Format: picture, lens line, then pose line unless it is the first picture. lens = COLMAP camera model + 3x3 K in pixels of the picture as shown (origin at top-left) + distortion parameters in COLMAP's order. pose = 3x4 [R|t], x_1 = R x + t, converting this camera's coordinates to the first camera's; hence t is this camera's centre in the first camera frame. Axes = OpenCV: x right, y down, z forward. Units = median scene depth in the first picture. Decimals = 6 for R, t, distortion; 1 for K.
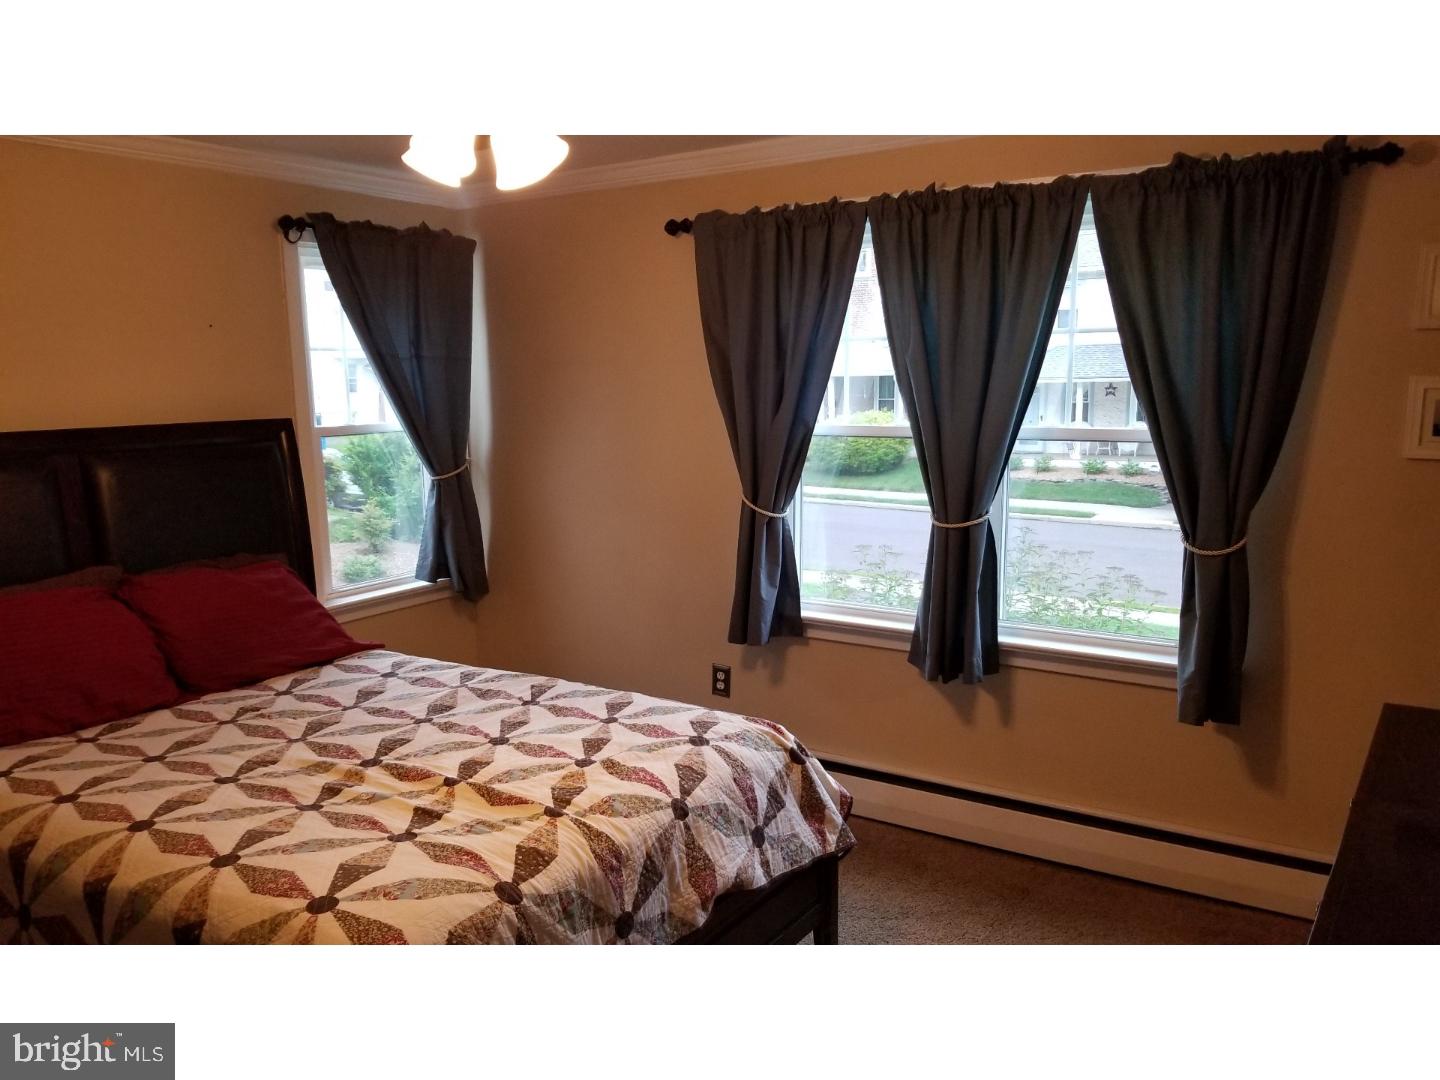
lens RADIAL K [[1117.4, 0, 712.4], [0, 1117.4, 538.3], [0, 0, 1]] dist [0.111060, -0.207218]
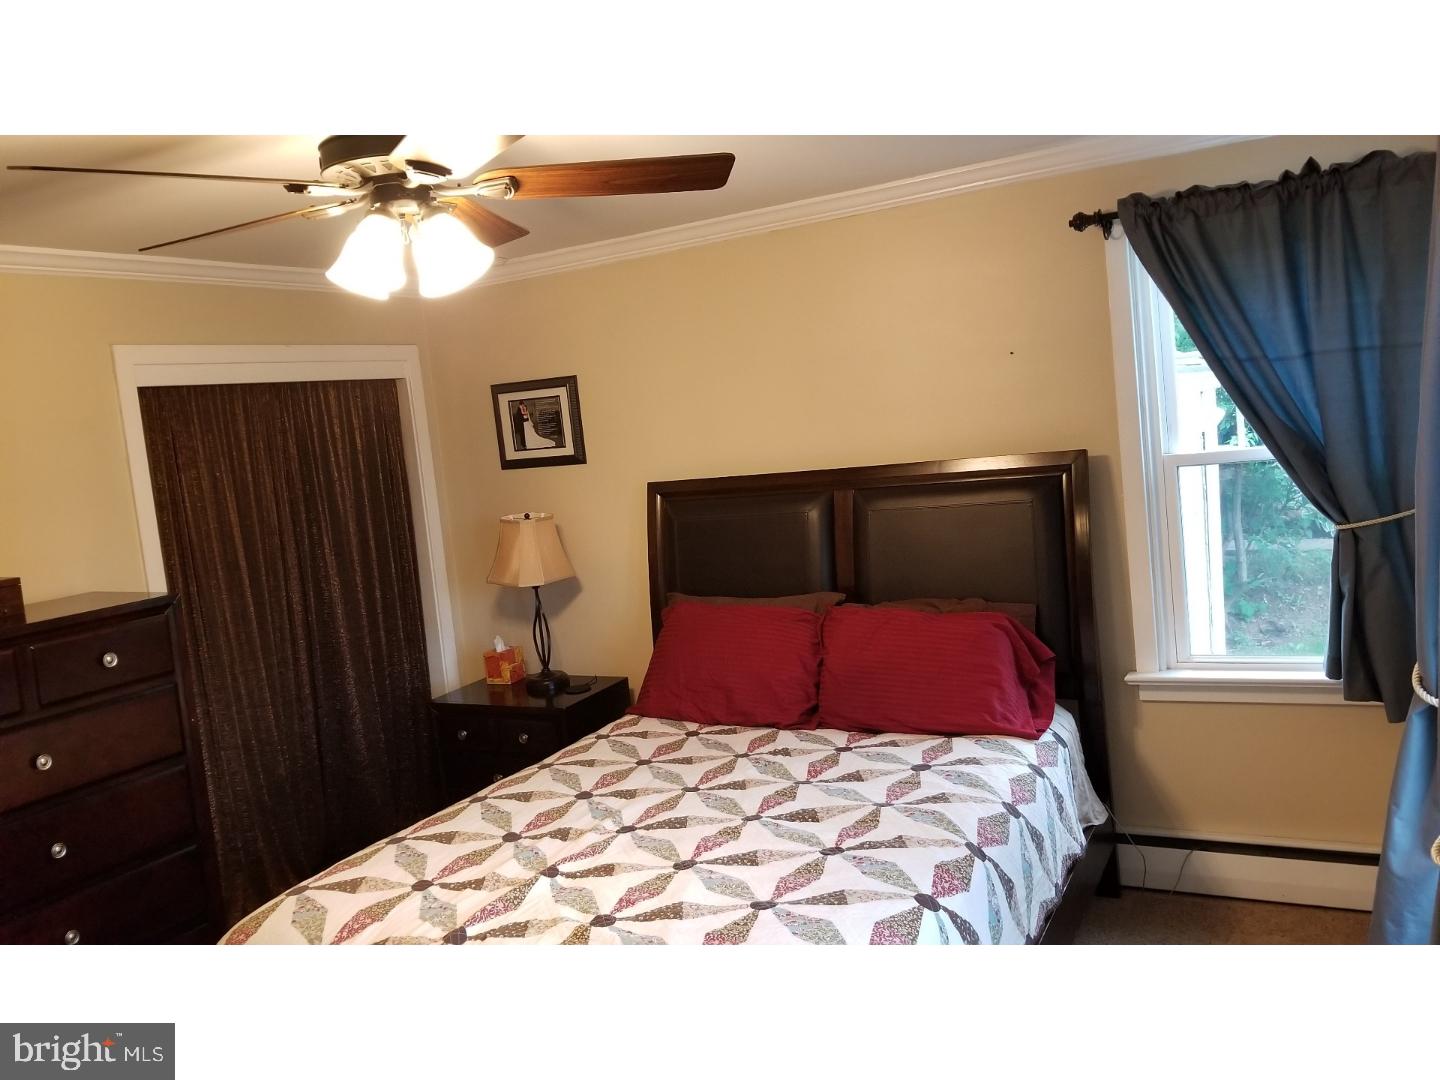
lens RADIAL K [[1117.4, 0, 712.4], [0, 1117.4, 538.3], [0, 0, 1]] dist [0.111060, -0.207218]
pose [[0.083021, 0.109557, -0.990507, 0.595934], [-0.044007, 0.993372, 0.106185, -0.153667], [0.995576, 0.034773, 0.087292, 0.838585]]
